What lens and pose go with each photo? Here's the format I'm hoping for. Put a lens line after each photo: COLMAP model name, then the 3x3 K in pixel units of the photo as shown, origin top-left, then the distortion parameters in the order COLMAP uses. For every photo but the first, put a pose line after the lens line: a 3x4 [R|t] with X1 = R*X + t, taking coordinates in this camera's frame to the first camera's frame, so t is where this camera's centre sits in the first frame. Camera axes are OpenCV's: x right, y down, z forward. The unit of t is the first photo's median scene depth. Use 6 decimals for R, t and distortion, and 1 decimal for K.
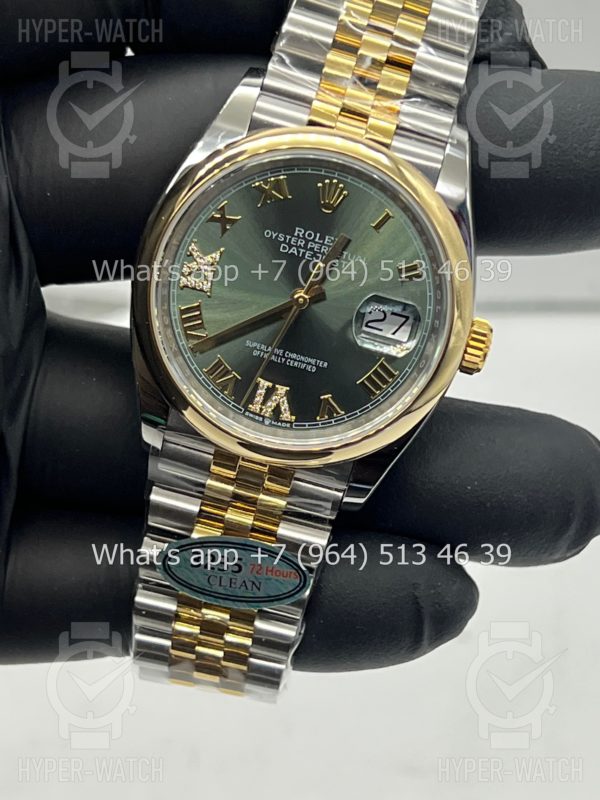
lens RADIAL K [[1784.7, 0, 282.1], [0, 1784.7, 401.0], [0, 0, 1]] dist [0.008813, 16.242157]
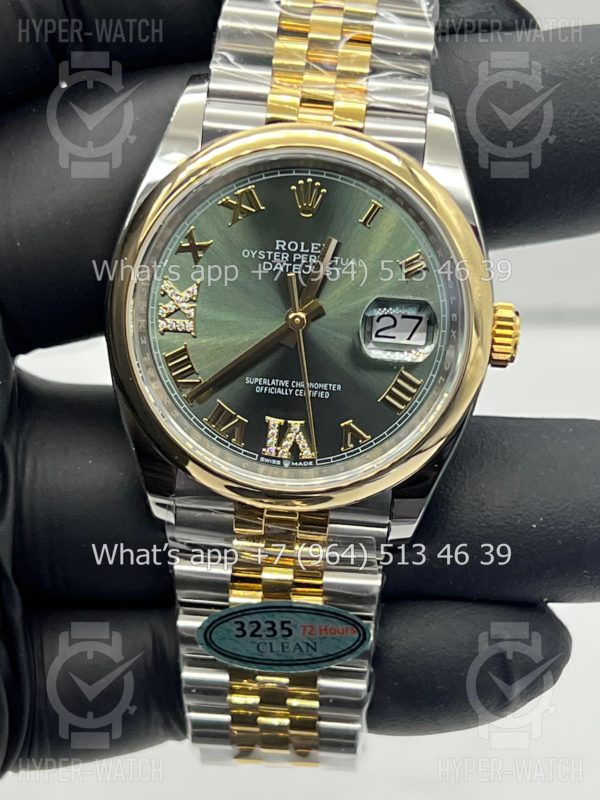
lens RADIAL K [[1809.0, 0, 300.0], [0, 1809.0, 400.0], [0, 0, 1]] dist [0.446001, -0.033403]
pose [[0.981347, -0.192229, -0.002457, 0.006419], [0.192233, 0.981348, 0.001837, -0.019544], [0.002058, -0.002275, 0.999995, 0.107956]]
